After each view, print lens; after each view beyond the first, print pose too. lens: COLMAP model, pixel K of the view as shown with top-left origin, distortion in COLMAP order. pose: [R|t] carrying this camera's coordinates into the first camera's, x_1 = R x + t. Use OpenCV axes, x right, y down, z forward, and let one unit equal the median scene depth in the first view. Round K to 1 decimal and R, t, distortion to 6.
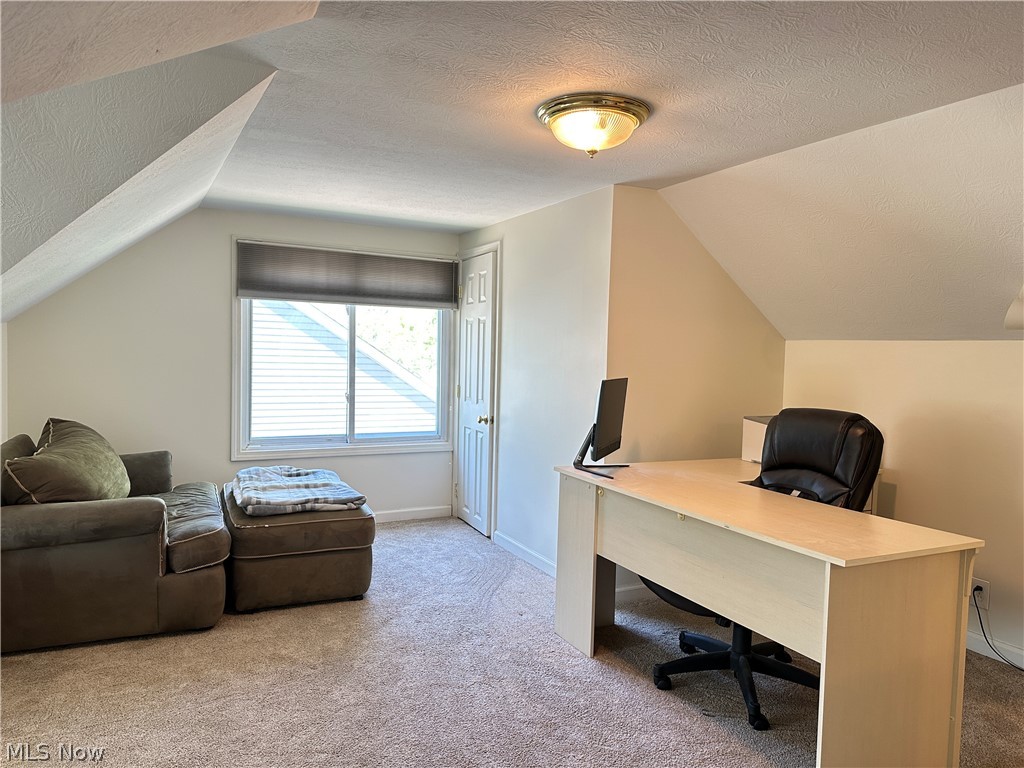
lens RADIAL K [[722.5, 0, 517.7], [0, 722.5, 378.7], [0, 0, 1]] dist [0.046743, -0.058714]
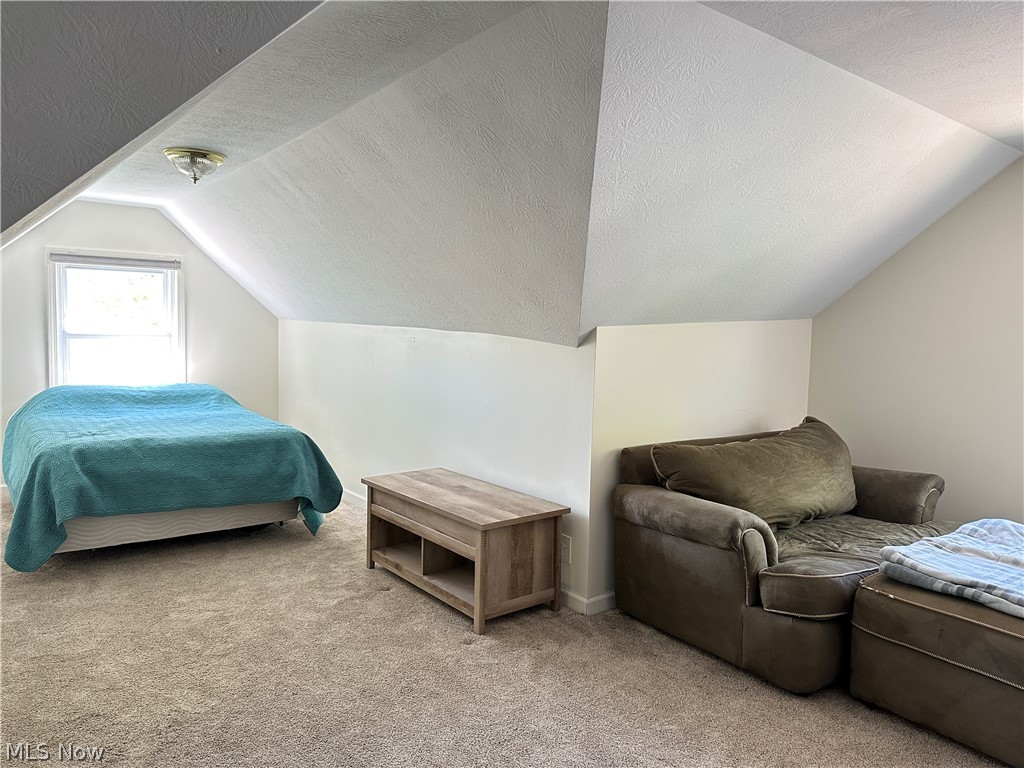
lens RADIAL K [[722.5, 0, 509.9], [0, 722.5, 385.4], [0, 0, 1]] dist [0.046743, -0.058714]
pose [[0.203774, 0.062579, -0.977016, 0.244528], [-0.064895, 0.996624, 0.050300, -0.010881], [0.976865, 0.053154, 0.207147, 0.471257]]
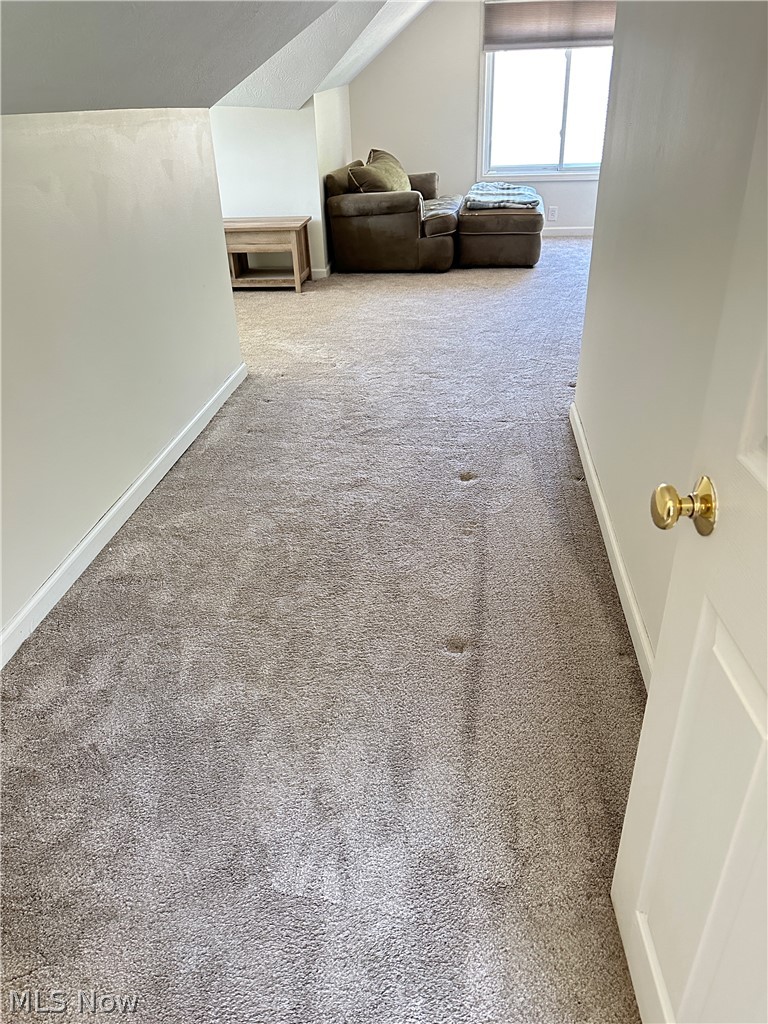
lens RADIAL K [[722.5, 0, 386.2], [0, 722.5, 511.4], [0, 0, 1]] dist [0.046743, -0.058714]
pose [[0.834247, 0.226477, -0.502733, 0.473309], [0.031315, 0.890821, 0.453273, 0.042591], [0.550501, -0.393885, 0.736073, -0.615555]]
